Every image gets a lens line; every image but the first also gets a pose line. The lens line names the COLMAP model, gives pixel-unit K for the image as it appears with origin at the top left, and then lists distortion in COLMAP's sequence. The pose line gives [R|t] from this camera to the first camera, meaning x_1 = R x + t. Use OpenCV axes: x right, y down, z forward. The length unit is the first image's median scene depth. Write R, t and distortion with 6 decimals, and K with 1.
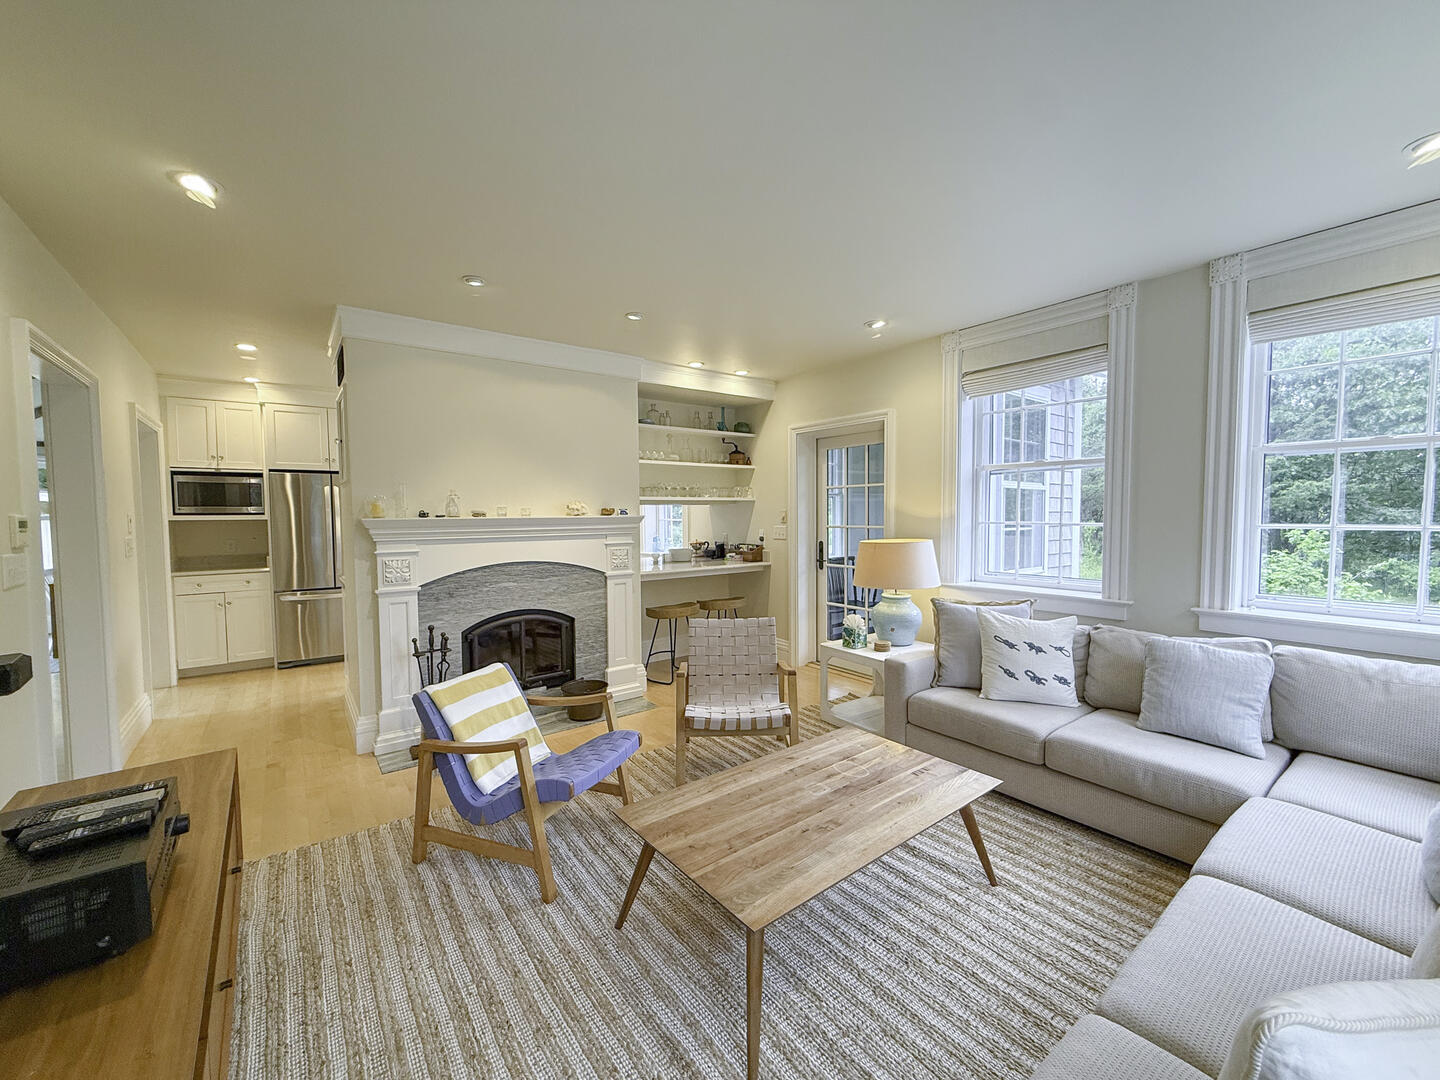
lens RADIAL K [[578.5, 0, 715.4], [0, 578.5, 544.3], [0, 0, 1]] dist [0.001373, 0.000206]
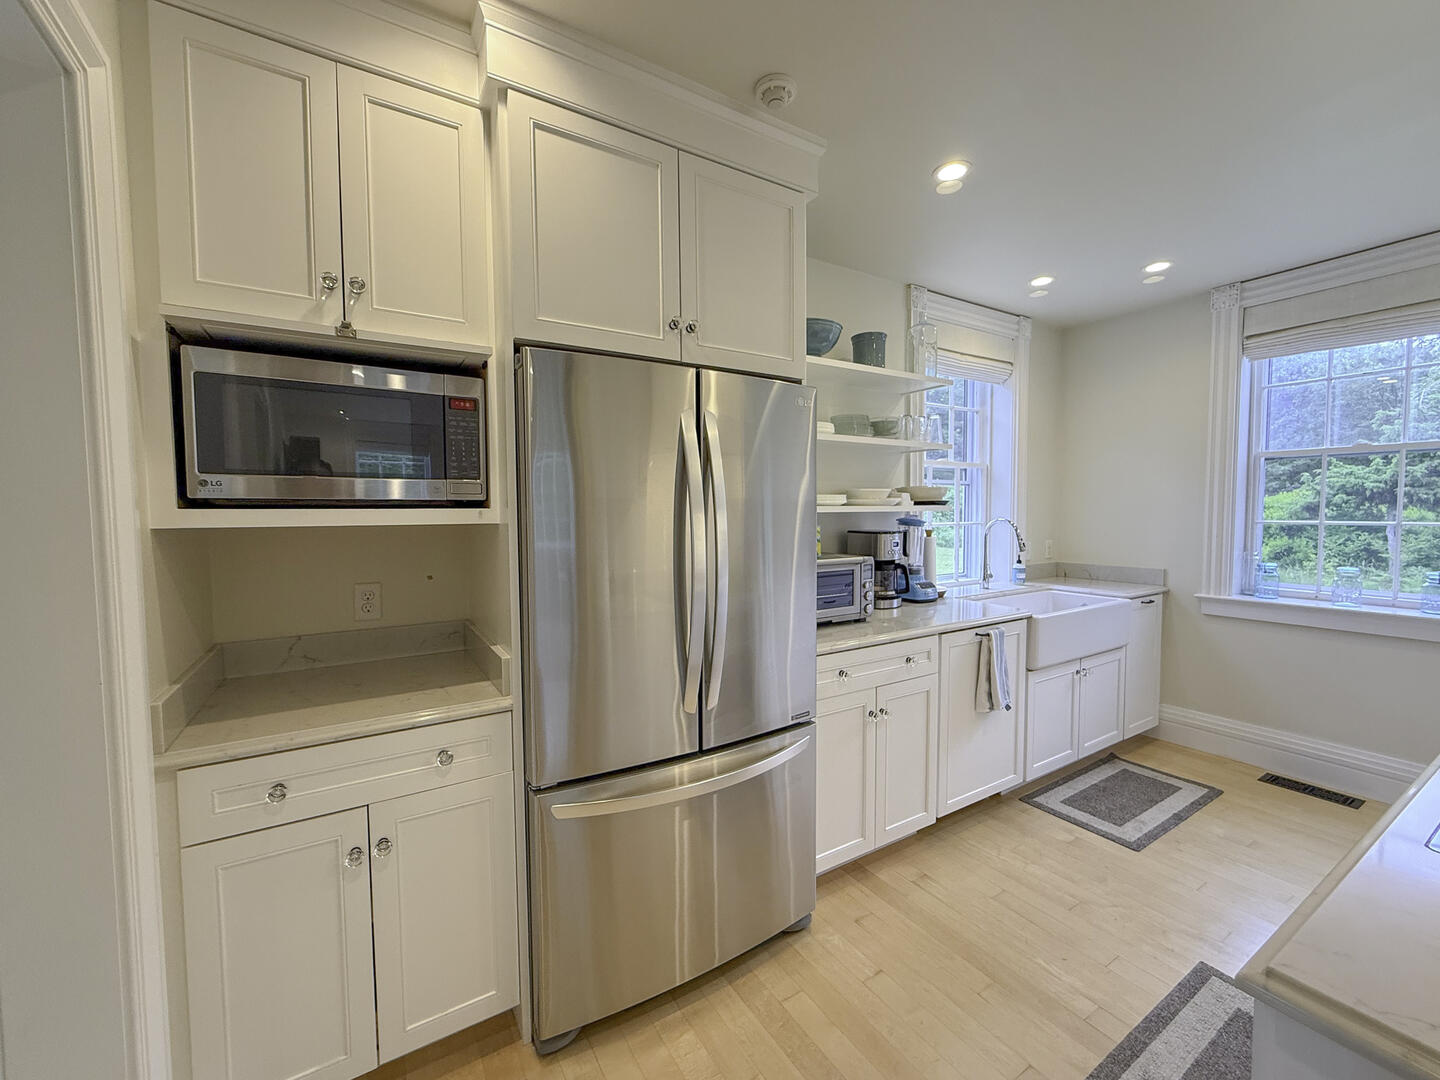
lens RADIAL K [[588.7, 0, 719.7], [0, 588.7, 543.0], [0, 0, 1]] dist [-0.007078, 0.000425]
pose [[0.995567, 0.006854, -0.093808, -0.685598], [-0.006326, 0.999962, 0.005916, -0.038322], [0.093845, -0.005297, 0.995573, 0.775217]]
